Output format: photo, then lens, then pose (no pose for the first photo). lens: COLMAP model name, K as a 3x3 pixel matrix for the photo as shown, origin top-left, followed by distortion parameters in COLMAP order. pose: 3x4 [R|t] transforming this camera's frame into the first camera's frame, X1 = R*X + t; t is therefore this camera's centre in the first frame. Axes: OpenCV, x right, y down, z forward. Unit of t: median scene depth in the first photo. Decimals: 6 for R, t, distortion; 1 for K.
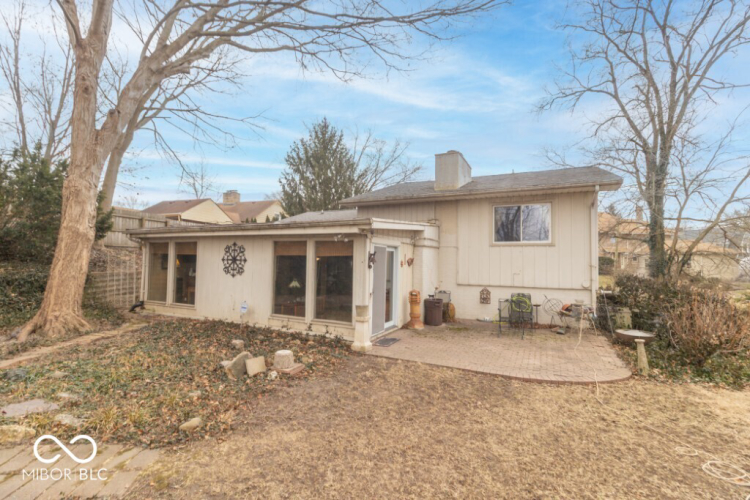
lens RADIAL K [[343.5, 0, 373.2], [0, 343.5, 247.1], [0, 0, 1]] dist [0.004602, -0.000453]
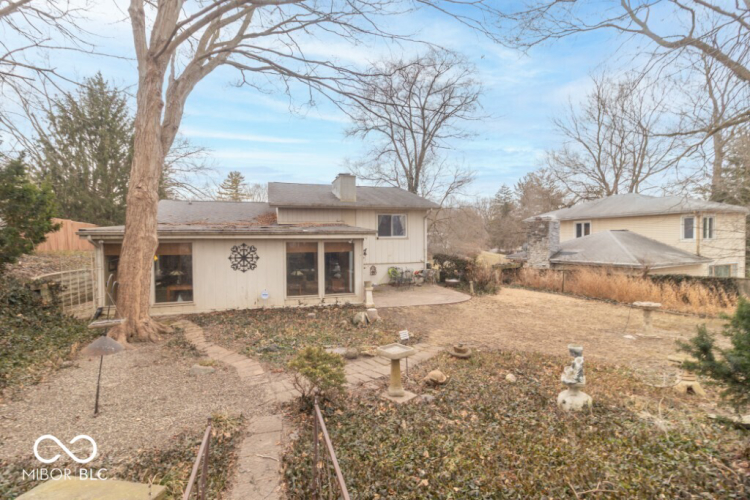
lens RADIAL K [[331.1, 0, 374.6], [0, 331.1, 248.4], [0, 0, 1]] dist [0.000327, 0.000103]
pose [[0.732925, -0.040266, 0.679117, -0.839896], [-0.010197, 0.997485, 0.070147, -0.080501], [-0.680233, -0.058337, 0.730671, -0.154725]]
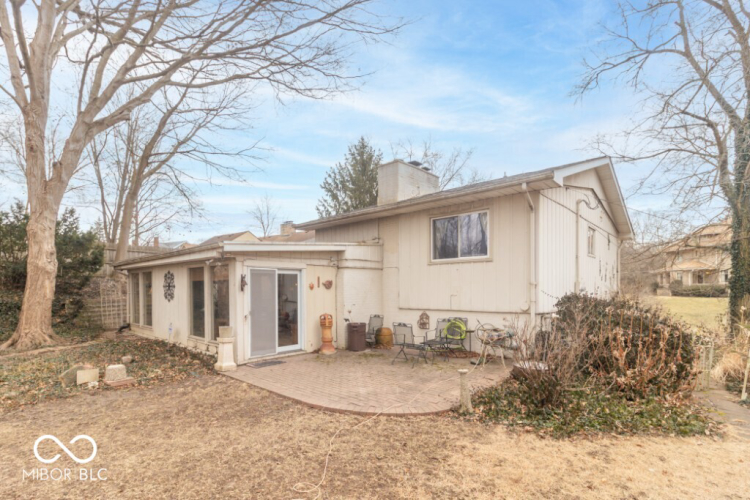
lens RADIAL K [[361.1, 0, 388.2], [0, 361.1, 293.0], [0, 0, 1]] dist [0.003999, 0.001043]
pose [[0.957116, -0.017536, -0.289175, 0.595071], [0.033041, 0.998261, 0.048821, 0.024859], [0.287816, -0.056282, 0.956030, 0.090148]]
